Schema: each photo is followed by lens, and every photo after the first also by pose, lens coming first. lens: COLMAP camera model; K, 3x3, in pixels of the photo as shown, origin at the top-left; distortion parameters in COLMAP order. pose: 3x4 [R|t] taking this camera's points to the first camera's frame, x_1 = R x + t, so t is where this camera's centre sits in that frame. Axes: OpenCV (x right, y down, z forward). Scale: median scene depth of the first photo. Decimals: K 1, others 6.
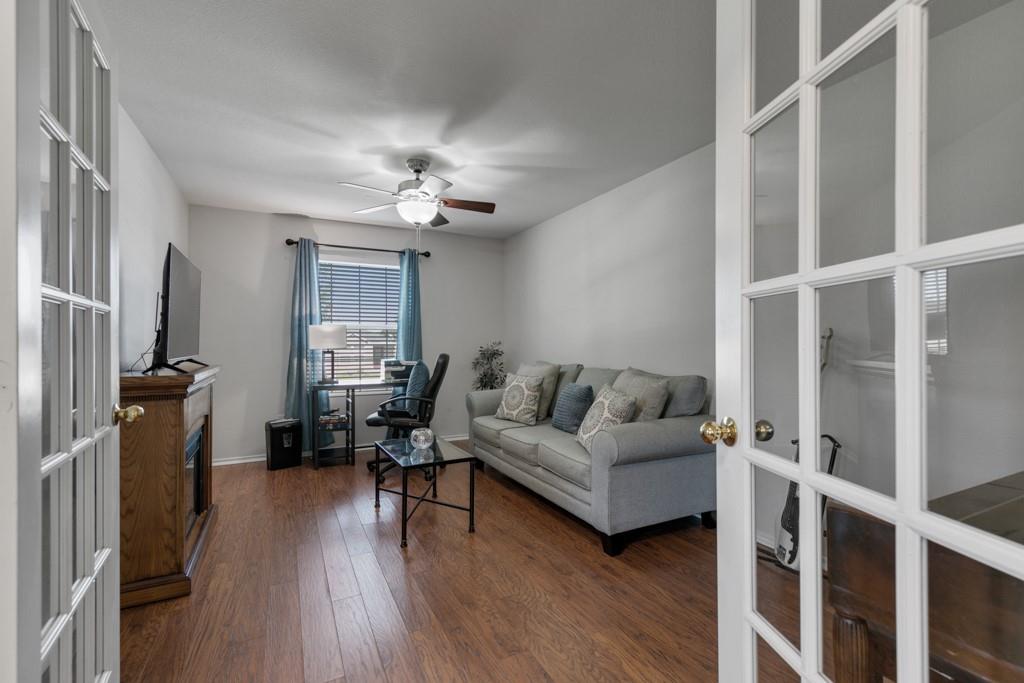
lens RADIAL K [[464.7, 0, 512.2], [0, 464.7, 339.4], [0, 0, 1]] dist [0.008212, -0.001475]
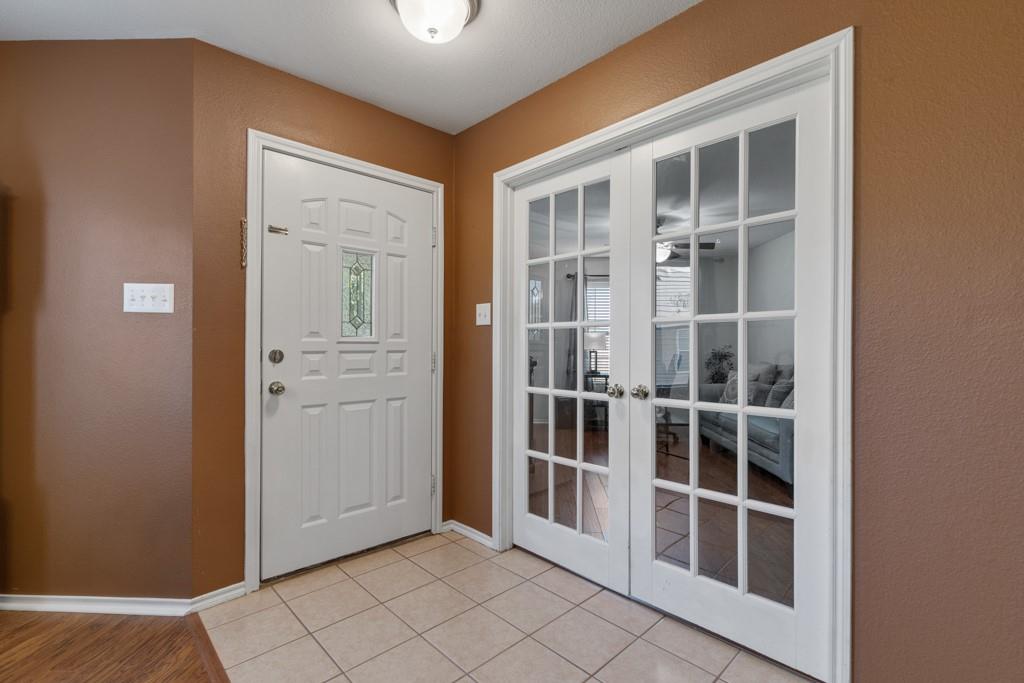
lens RADIAL K [[464.7, 0, 514.8], [0, 464.7, 346.5], [0, 0, 1]] dist [0.008212, -0.001475]
pose [[0.866813, 0.008849, -0.498554, 0.114782], [-0.005404, 0.999951, 0.008351, 0.000540], [0.498604, -0.004545, 0.866818, -0.387044]]
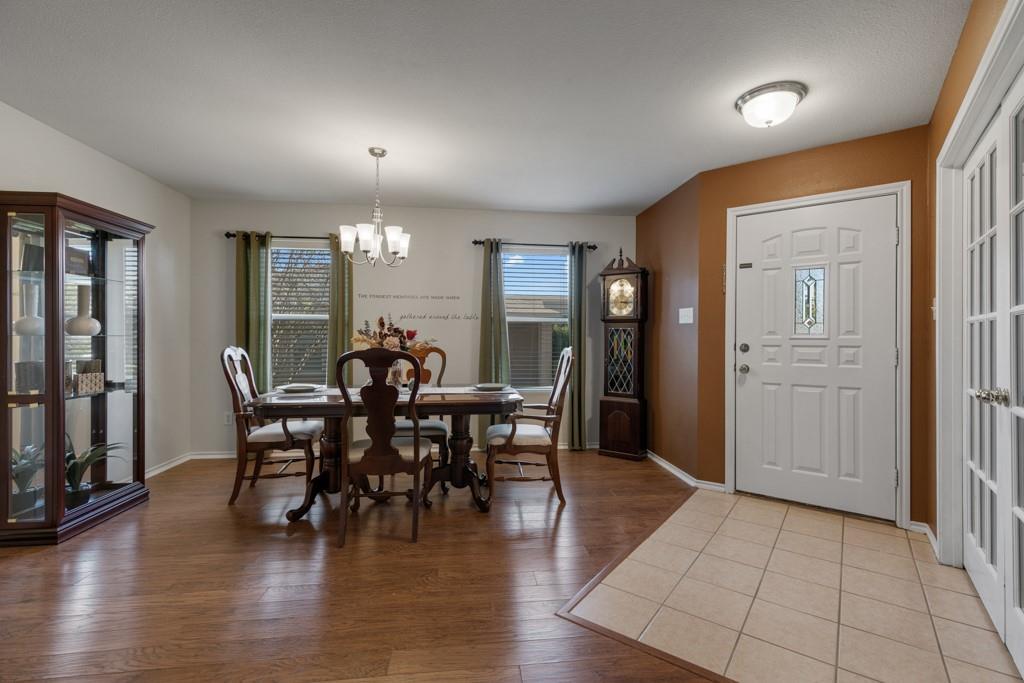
lens RADIAL K [[464.7, 0, 517.0], [0, 464.7, 340.1], [0, 0, 1]] dist [0.008212, -0.001475]
pose [[-0.354012, 0.001294, -0.935240, 0.495387], [-0.003689, 0.999989, 0.002780, 0.003121], [0.935234, 0.004434, -0.354003, -0.161735]]
